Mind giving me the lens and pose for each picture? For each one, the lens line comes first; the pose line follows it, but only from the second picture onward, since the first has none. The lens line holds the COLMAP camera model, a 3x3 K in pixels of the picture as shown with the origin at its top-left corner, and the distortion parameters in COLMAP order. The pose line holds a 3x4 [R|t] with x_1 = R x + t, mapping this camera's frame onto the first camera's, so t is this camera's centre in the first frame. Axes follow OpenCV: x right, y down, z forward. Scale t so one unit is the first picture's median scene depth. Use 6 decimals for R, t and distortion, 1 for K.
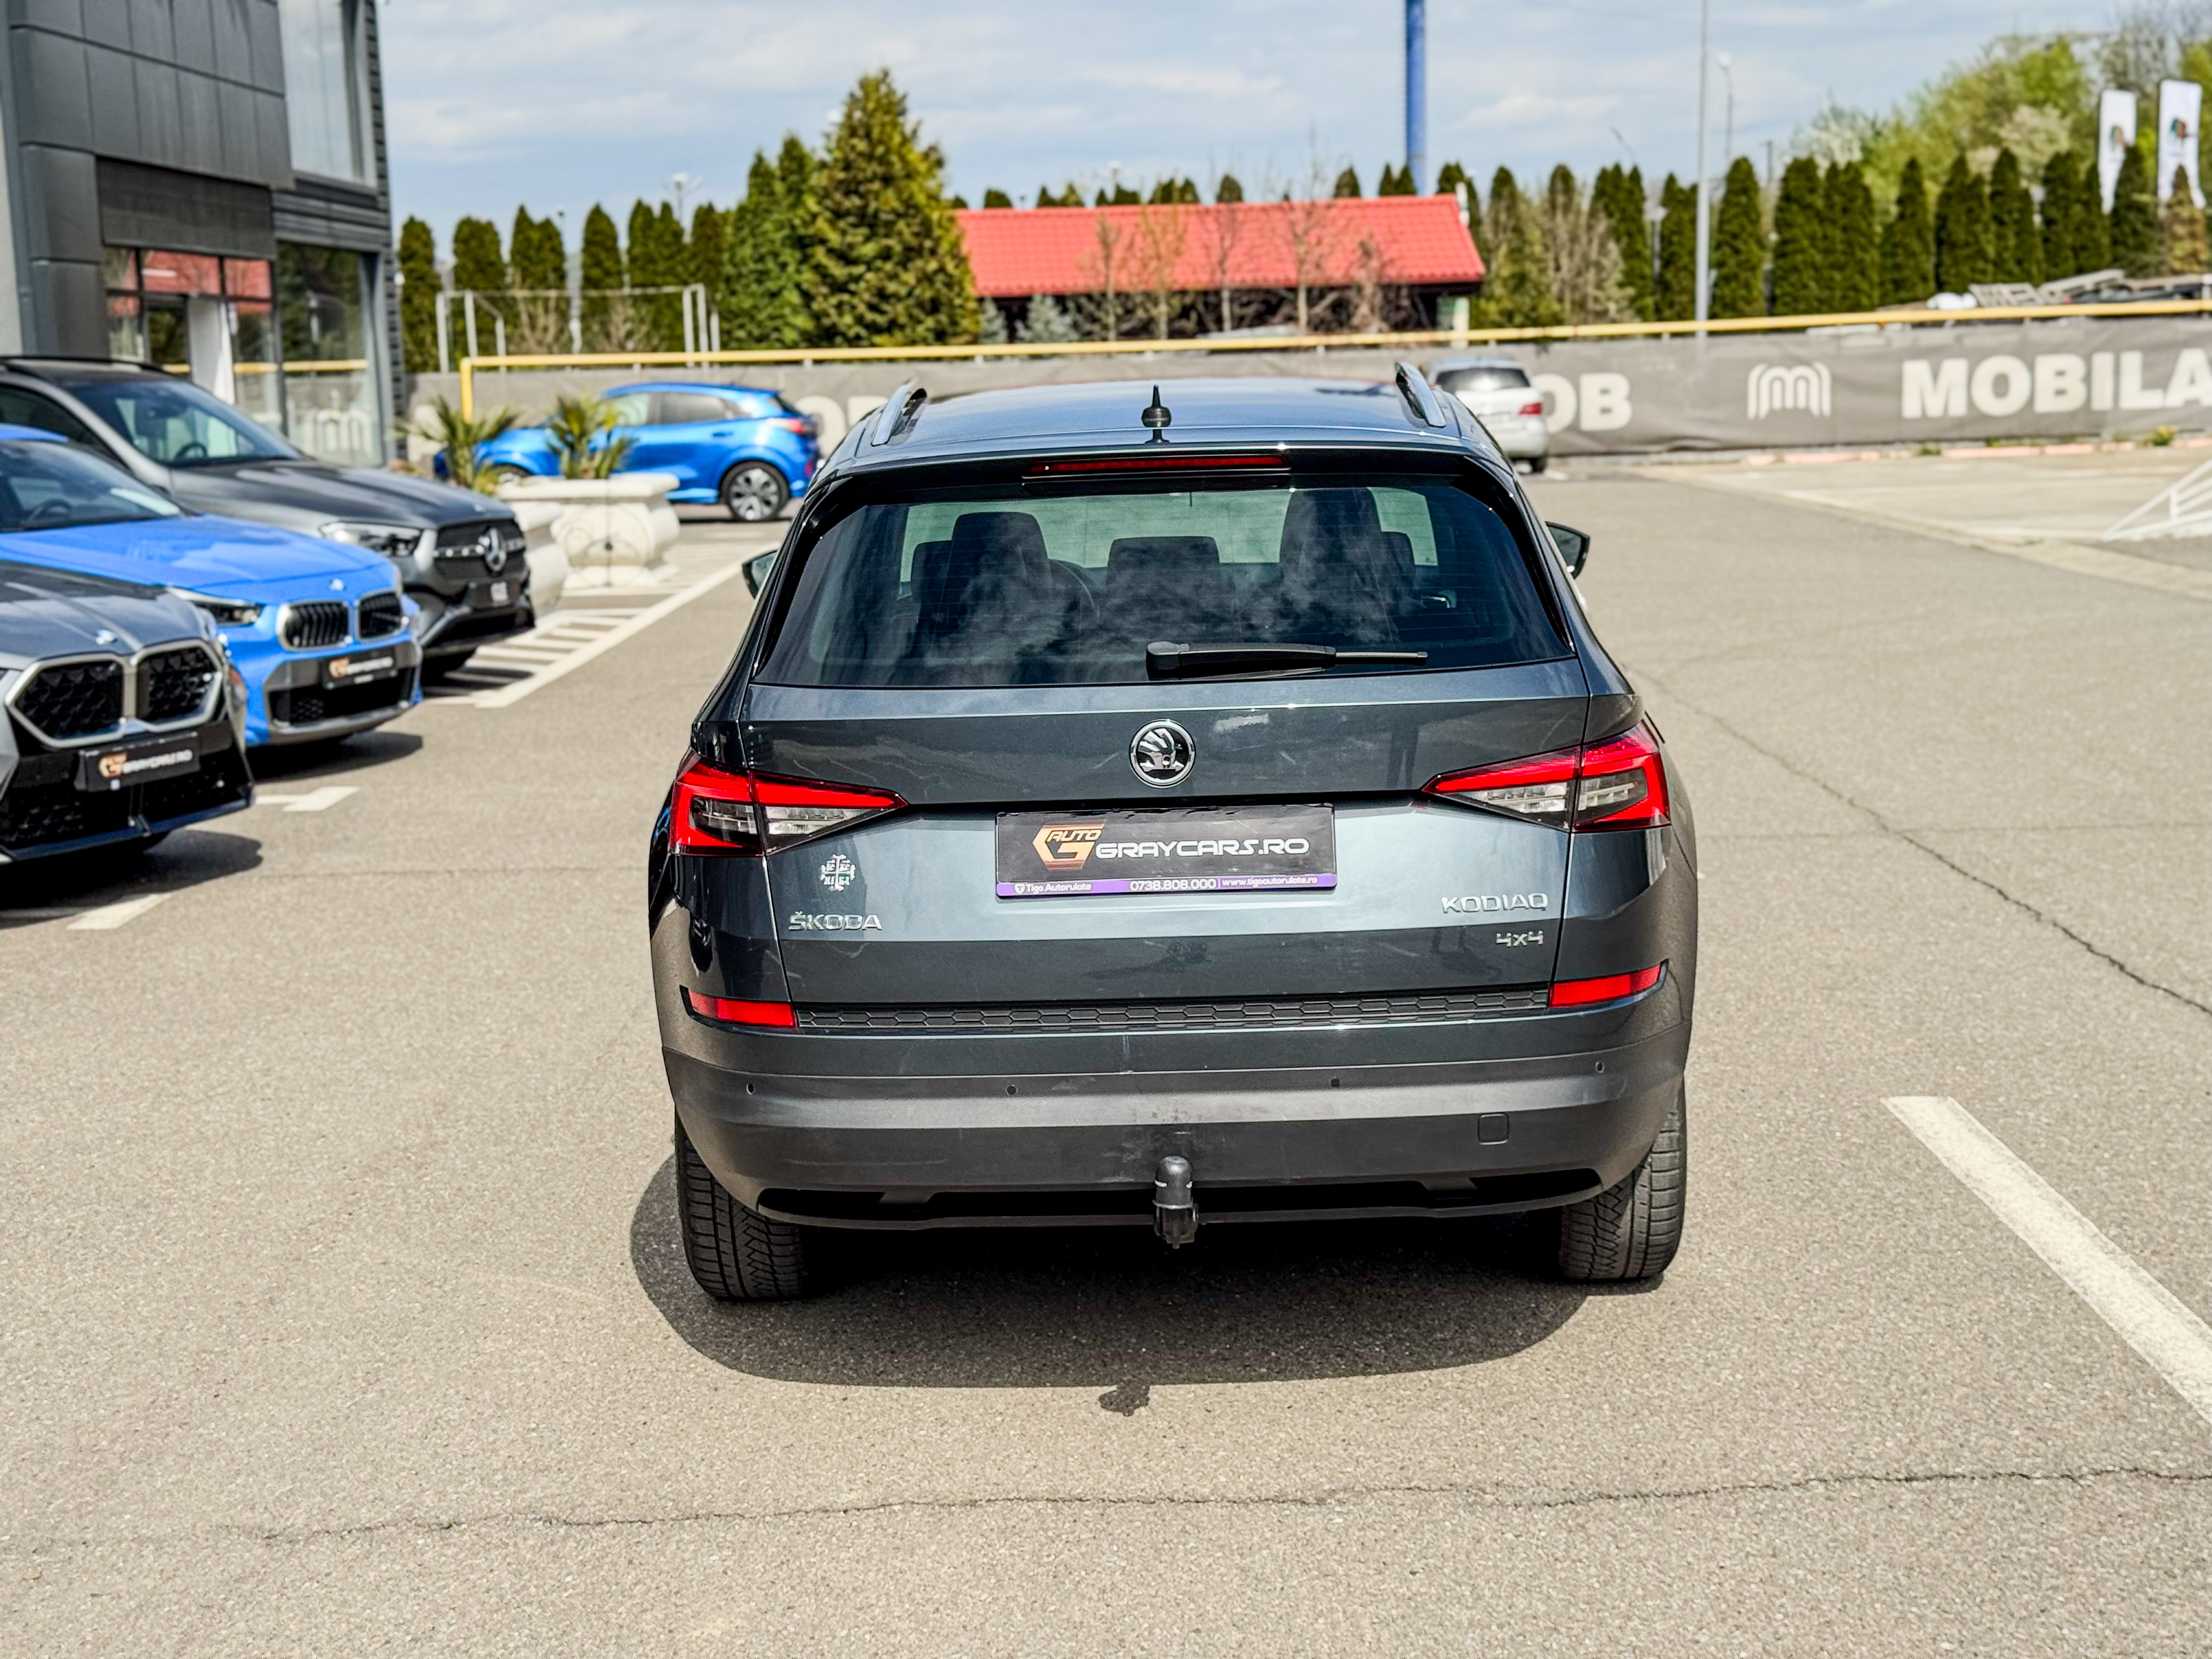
lens RADIAL K [[3133.4, 0, 1106.0], [0, 3133.4, 829.5], [0, 0, 1]] dist [0.133250, -0.165304]
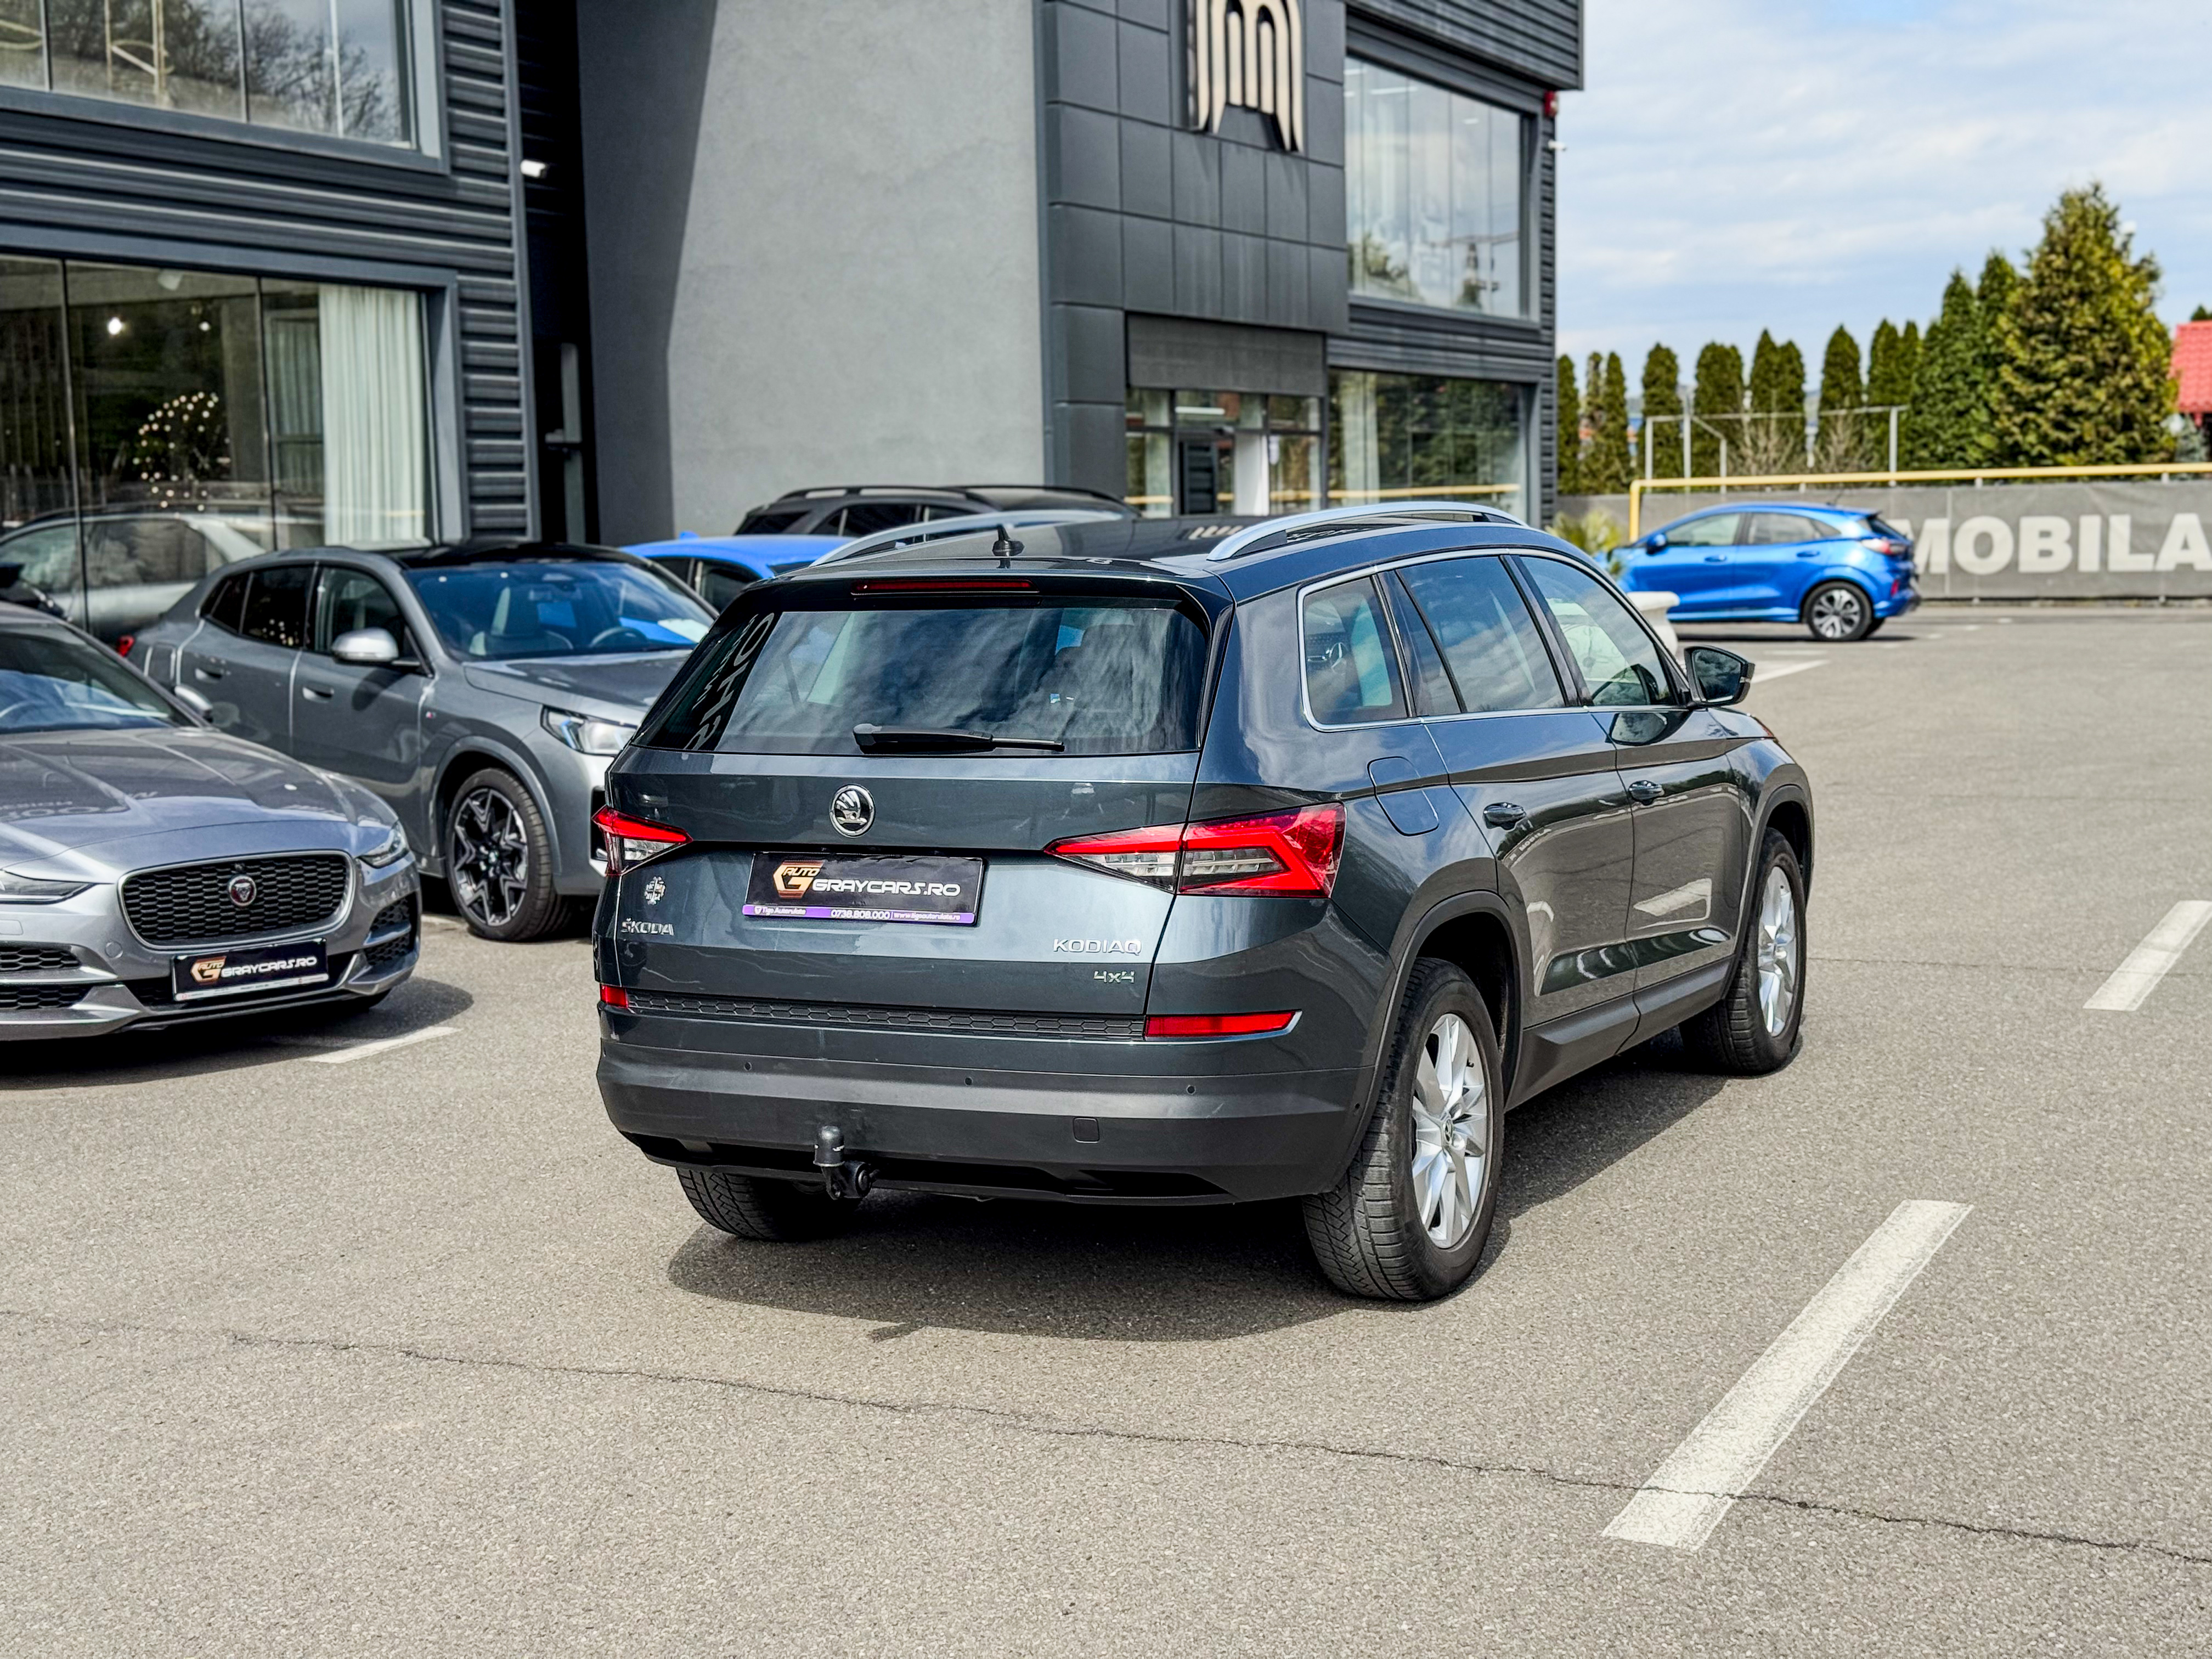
lens RADIAL K [[3129.0, 0, 1071.9], [0, 3129.0, 811.2], [0, 0, 1]] dist [0.138888, -0.088879]
pose [[0.905292, 0.048662, -0.421993, 0.096744], [-0.066379, 0.997419, -0.027383, 0.000752], [0.419571, 0.052801, 0.906185, -0.018205]]
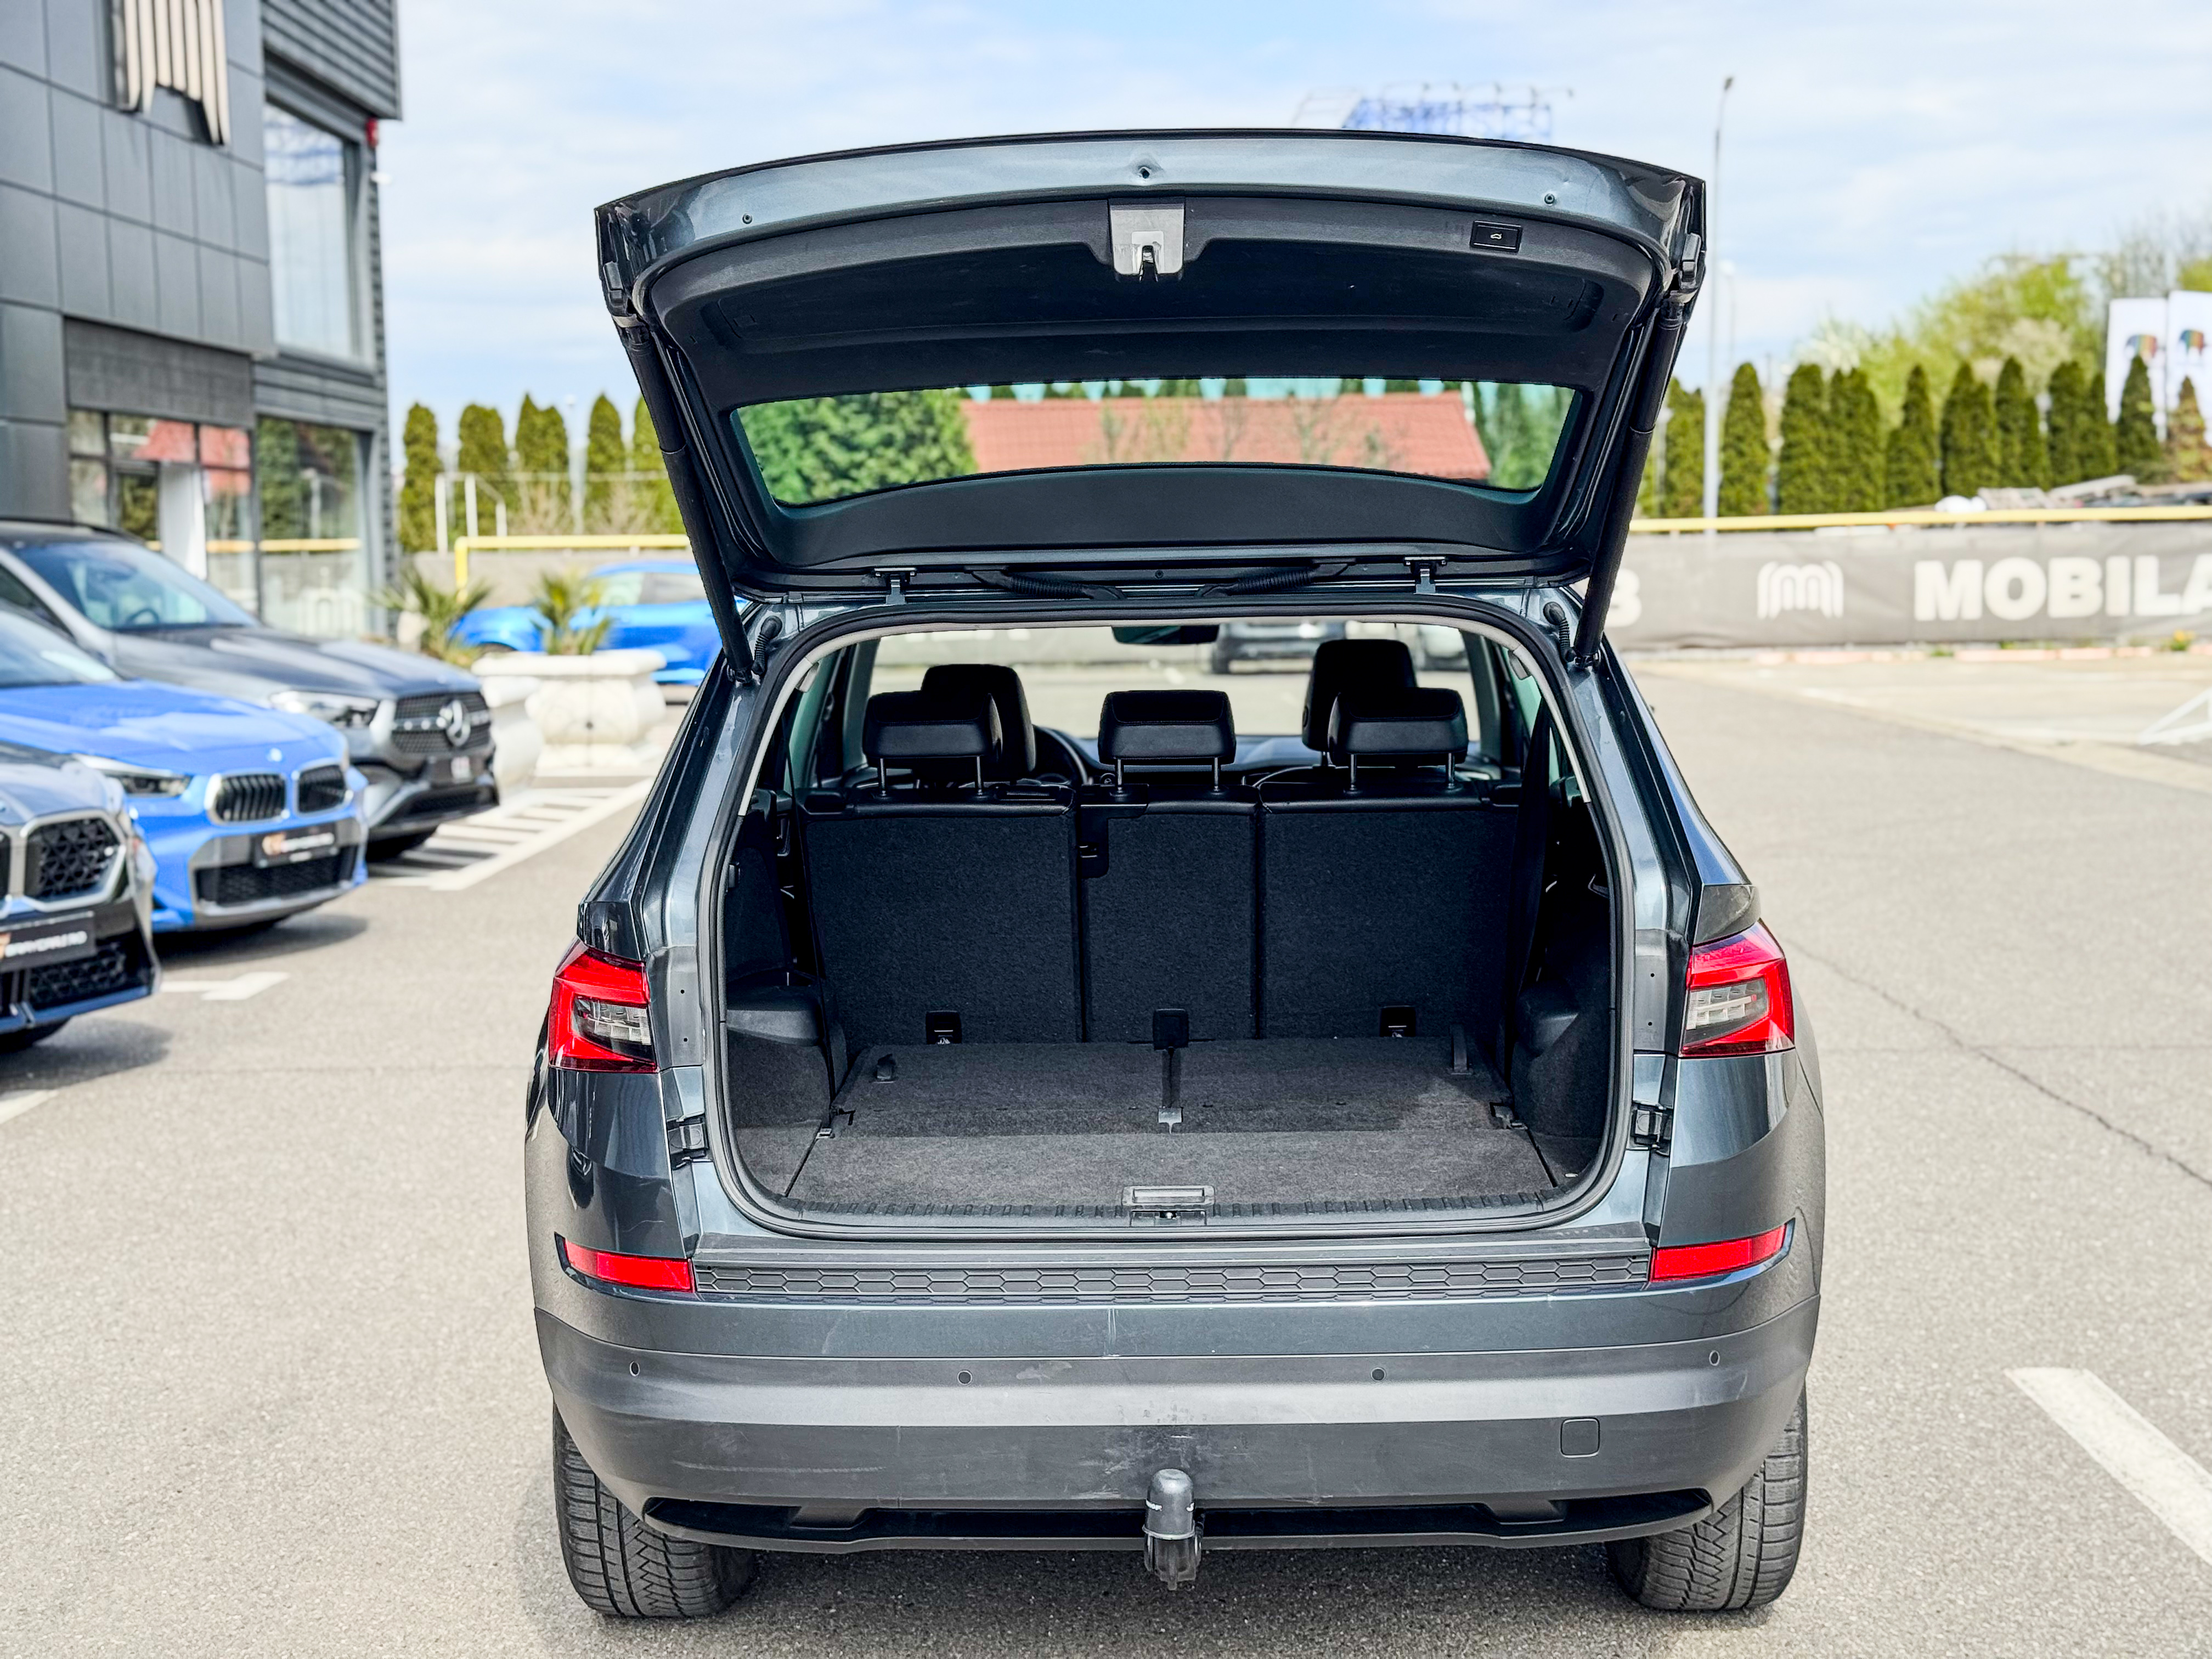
lens RADIAL K [[3111.6, 0, 1092.5], [0, 3111.6, 834.1], [0, 0, 1]] dist [0.211120, -0.586623]
pose [[0.999893, 0.014066, -0.004105, 0.000470], [-0.014287, 0.998096, -0.060007, -0.000912], [0.003254, 0.060060, 0.998189, 0.032280]]
